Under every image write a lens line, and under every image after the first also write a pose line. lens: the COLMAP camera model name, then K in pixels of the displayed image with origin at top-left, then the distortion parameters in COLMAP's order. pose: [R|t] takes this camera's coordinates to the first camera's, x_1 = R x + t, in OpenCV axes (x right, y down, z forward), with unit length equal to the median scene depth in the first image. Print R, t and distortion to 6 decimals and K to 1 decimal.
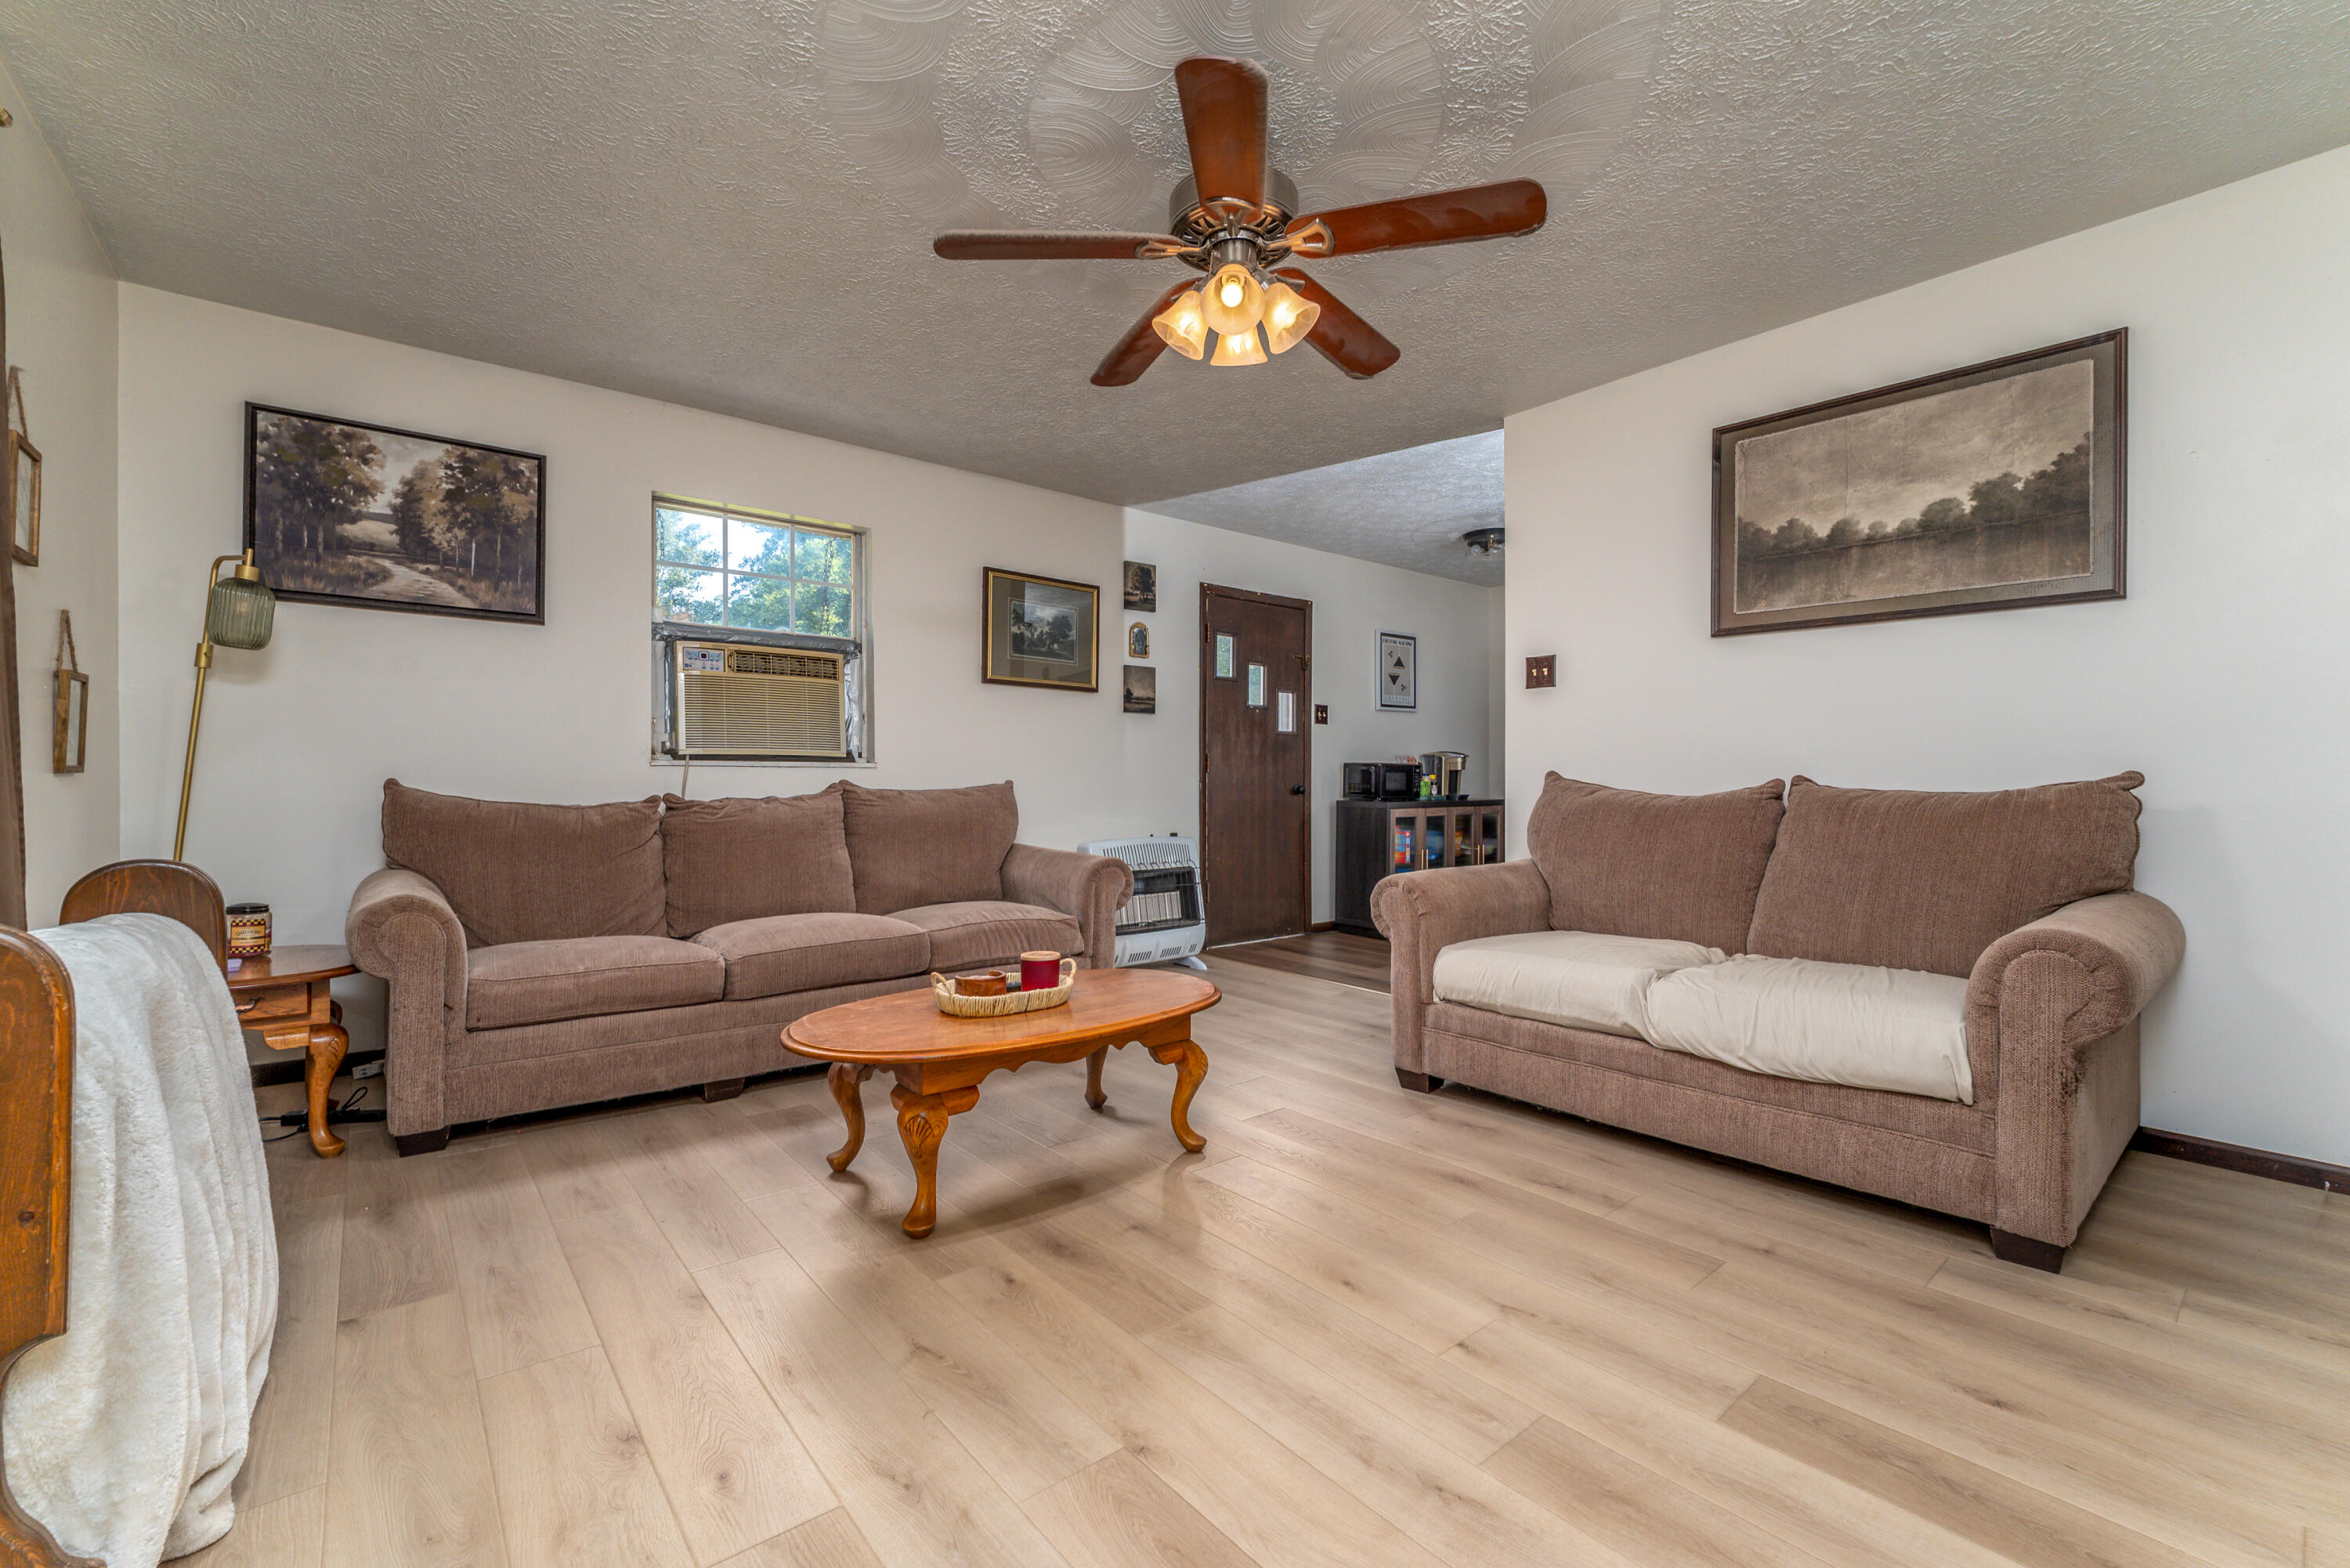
lens RADIAL K [[986.9, 0, 1175.6], [0, 986.9, 804.9], [0, 0, 1]] dist [0.012183, -0.017636]
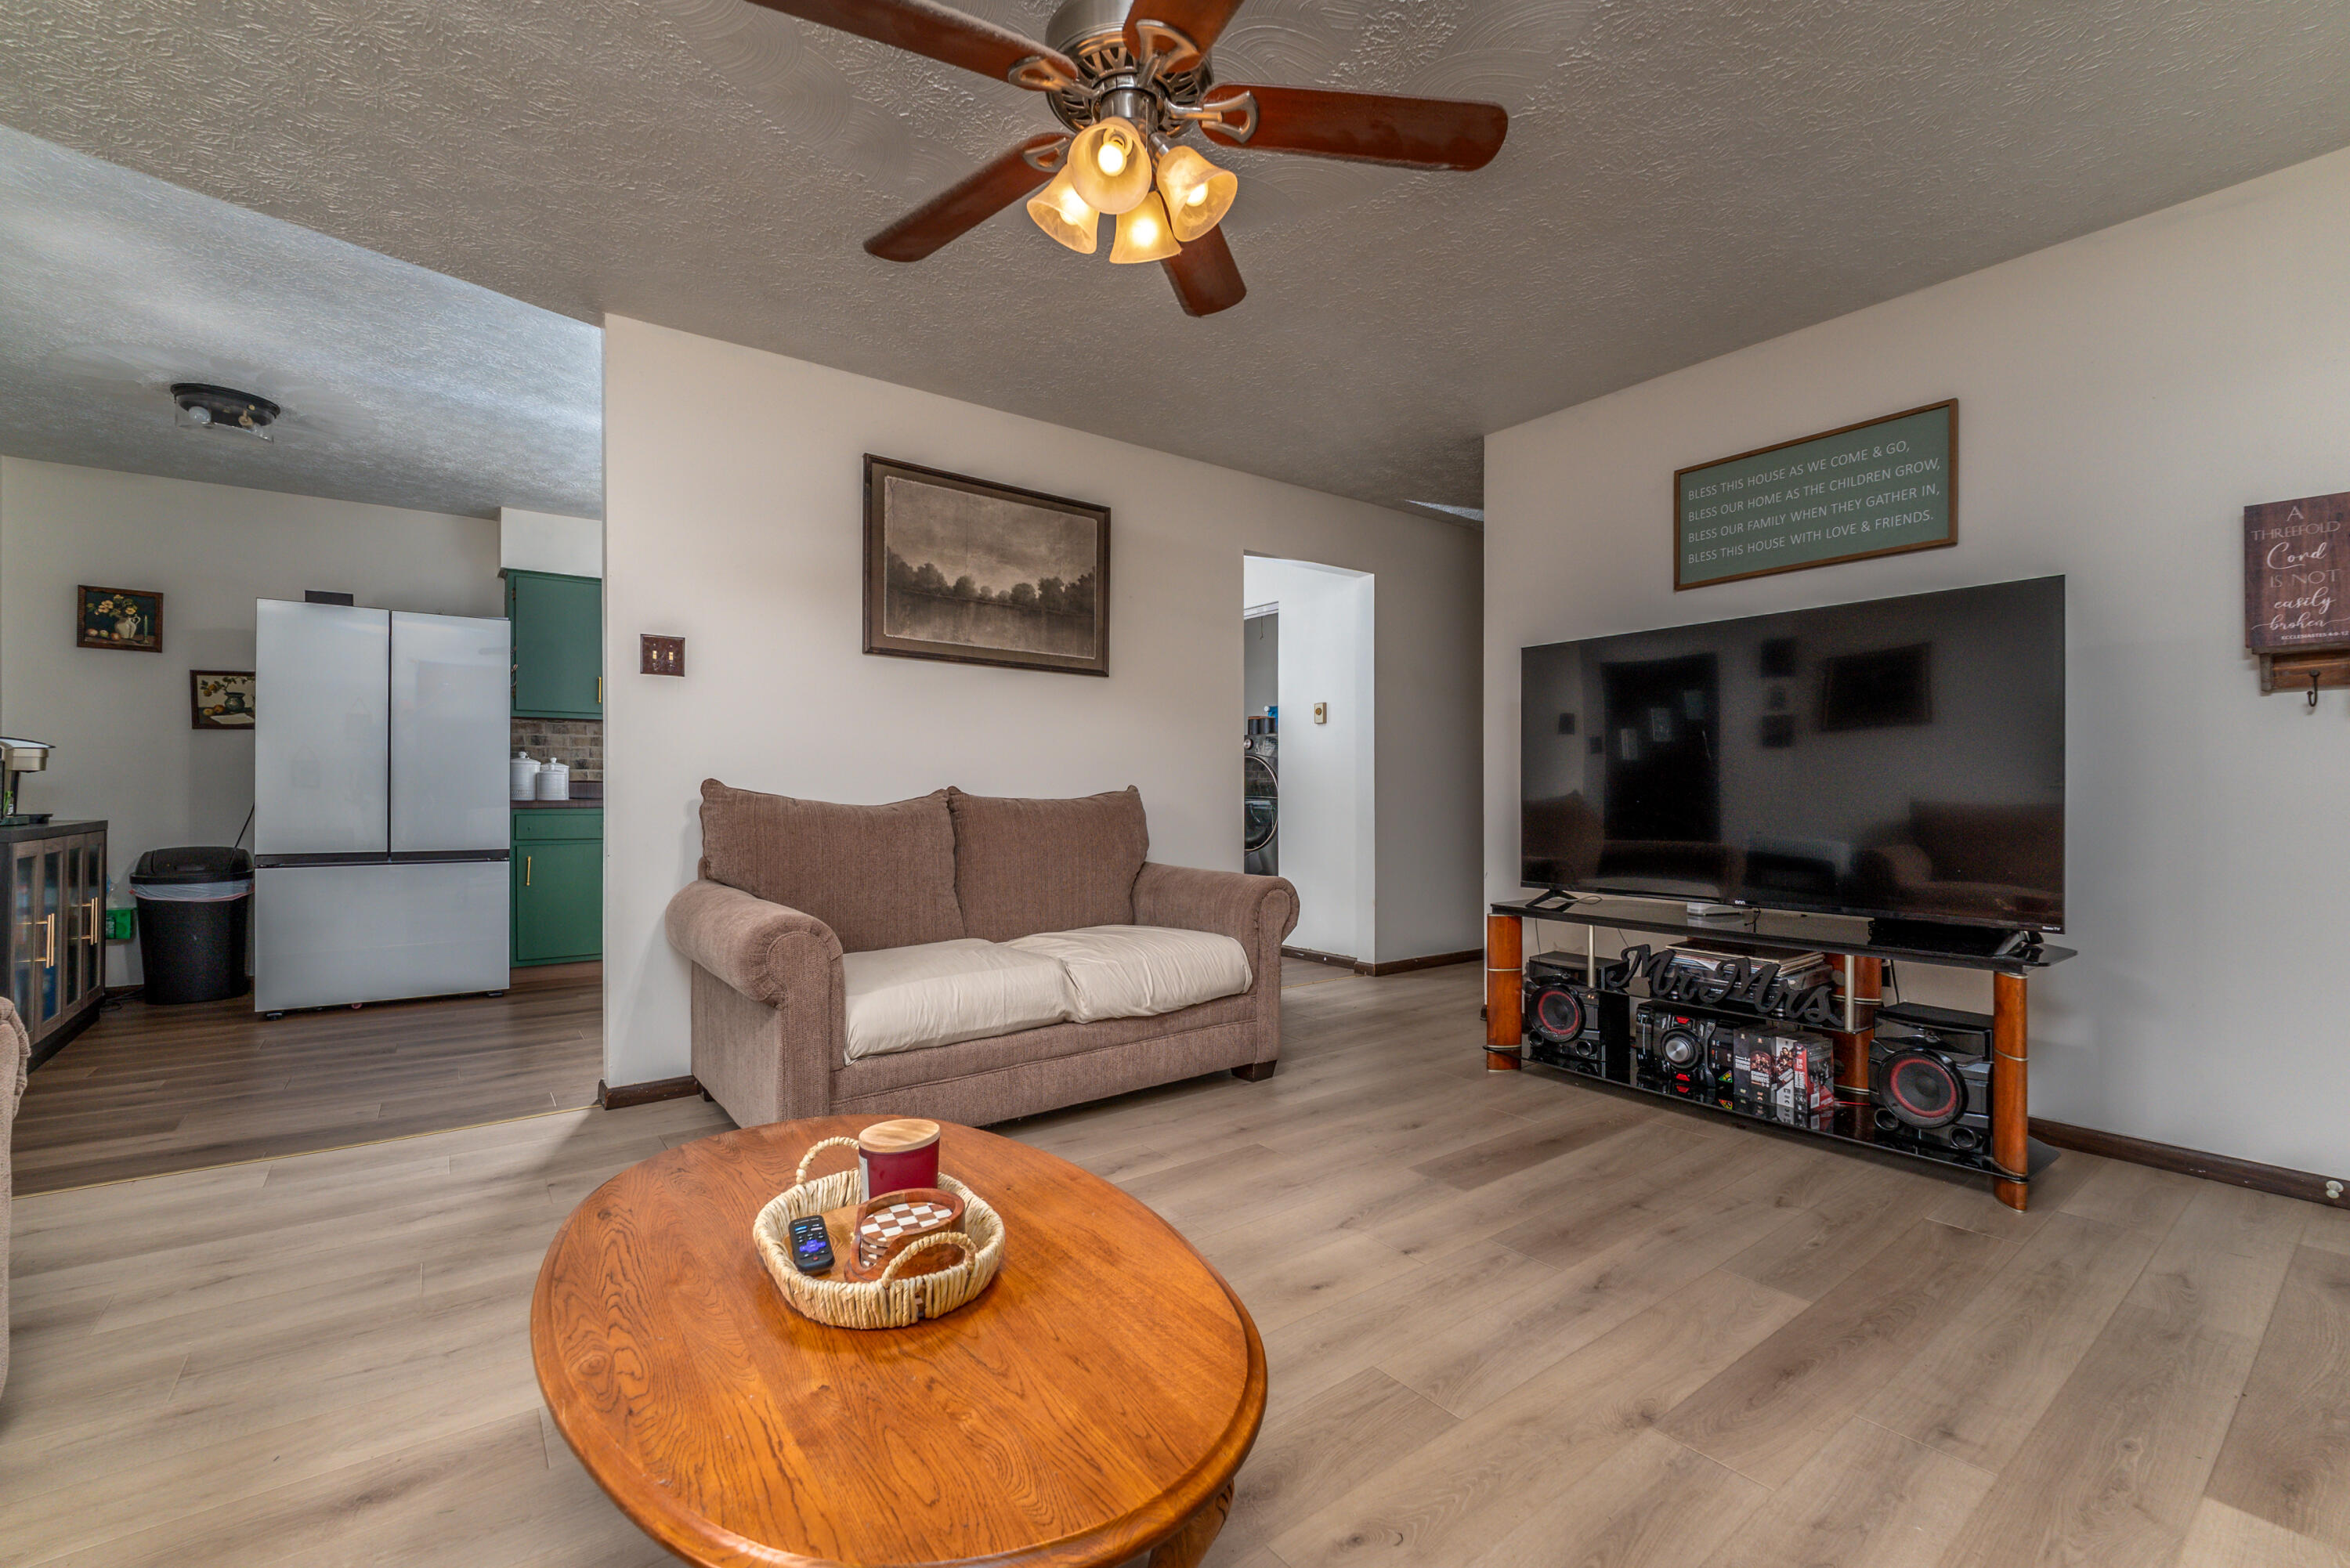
lens RADIAL K [[986.9, 0, 1175.6], [0, 986.9, 804.9], [0, 0, 1]] dist [0.012183, -0.017636]
pose [[0.040010, -0.012482, 0.999121, -0.537917], [0.022880, 0.999671, 0.011573, -0.015758], [-0.998937, 0.022396, 0.040283, 0.701125]]
